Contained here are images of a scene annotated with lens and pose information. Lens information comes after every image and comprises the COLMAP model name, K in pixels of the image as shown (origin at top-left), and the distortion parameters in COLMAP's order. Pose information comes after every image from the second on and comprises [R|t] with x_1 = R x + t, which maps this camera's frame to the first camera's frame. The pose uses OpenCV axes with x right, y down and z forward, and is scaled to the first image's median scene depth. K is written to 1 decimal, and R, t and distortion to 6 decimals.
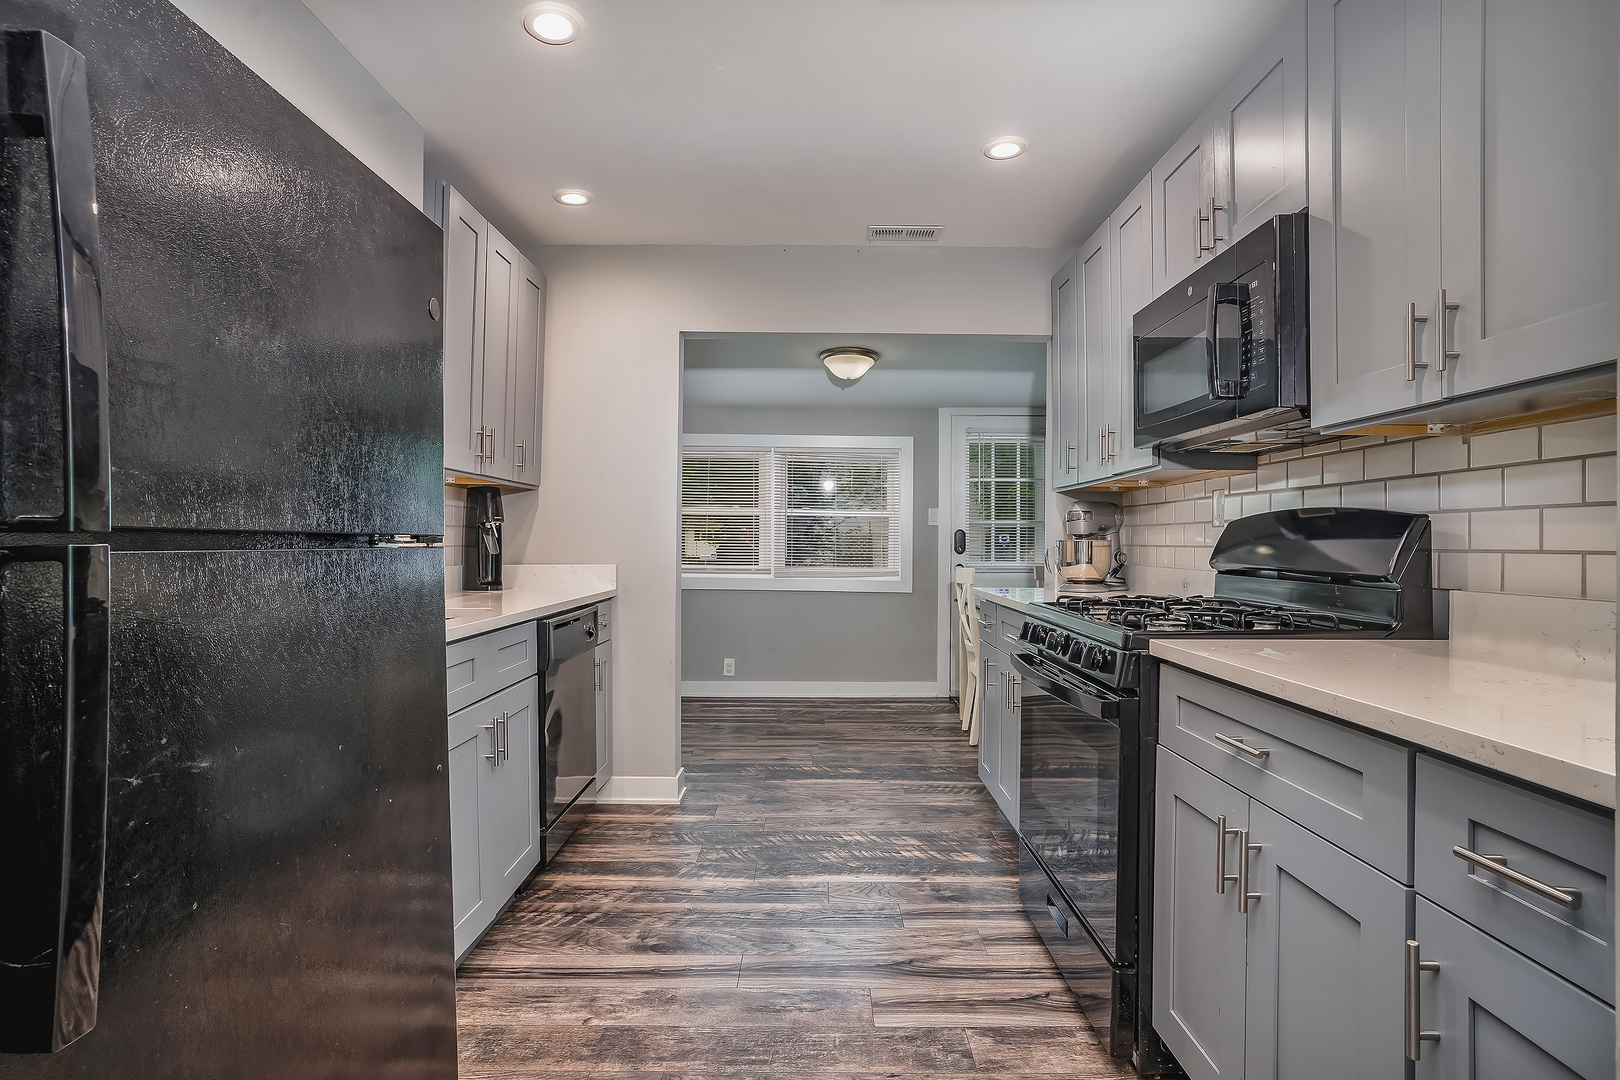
lens RADIAL K [[796.2, 0, 810.0], [0, 796.2, 540.0], [0, 0, 1]] dist [0.000501, 0.000189]
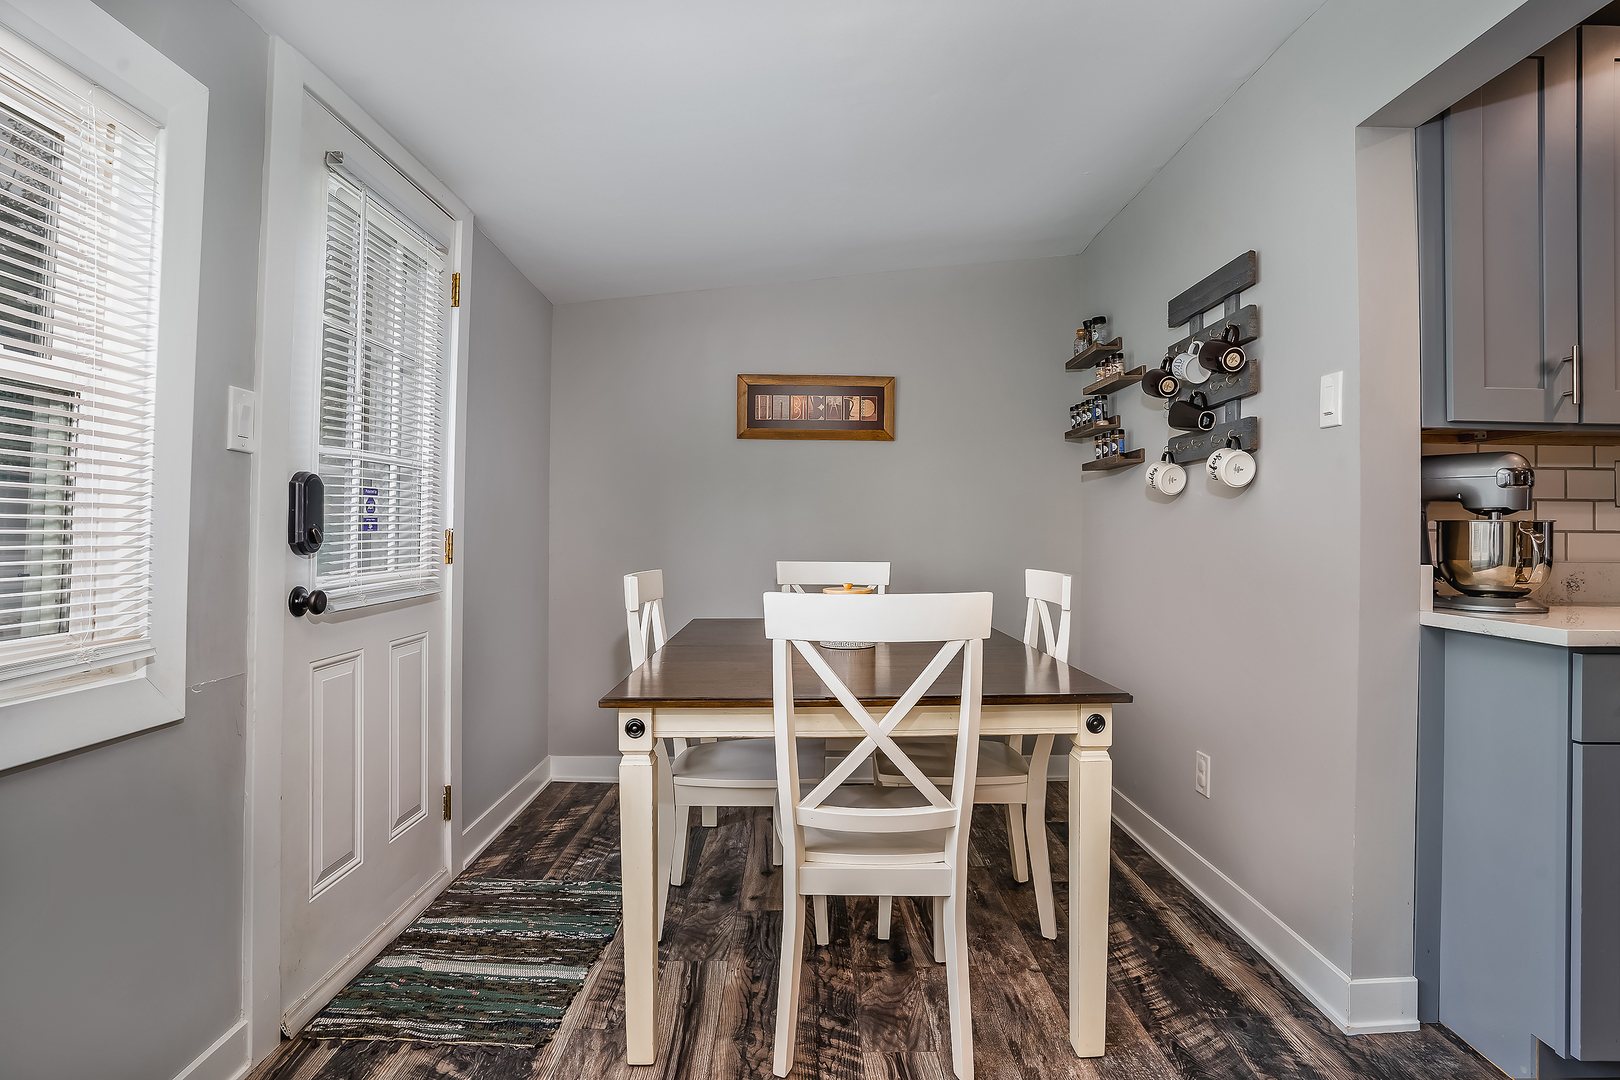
lens RADIAL K [[796.2, 0, 810.0], [0, 796.2, 540.0], [0, 0, 1]] dist [0.000501, 0.000189]
pose [[-0.032204, -0.005591, 0.999466, -0.153501], [-0.004440, 0.999975, 0.005450, 0.011757], [-0.999471, -0.004262, -0.032228, 1.028556]]
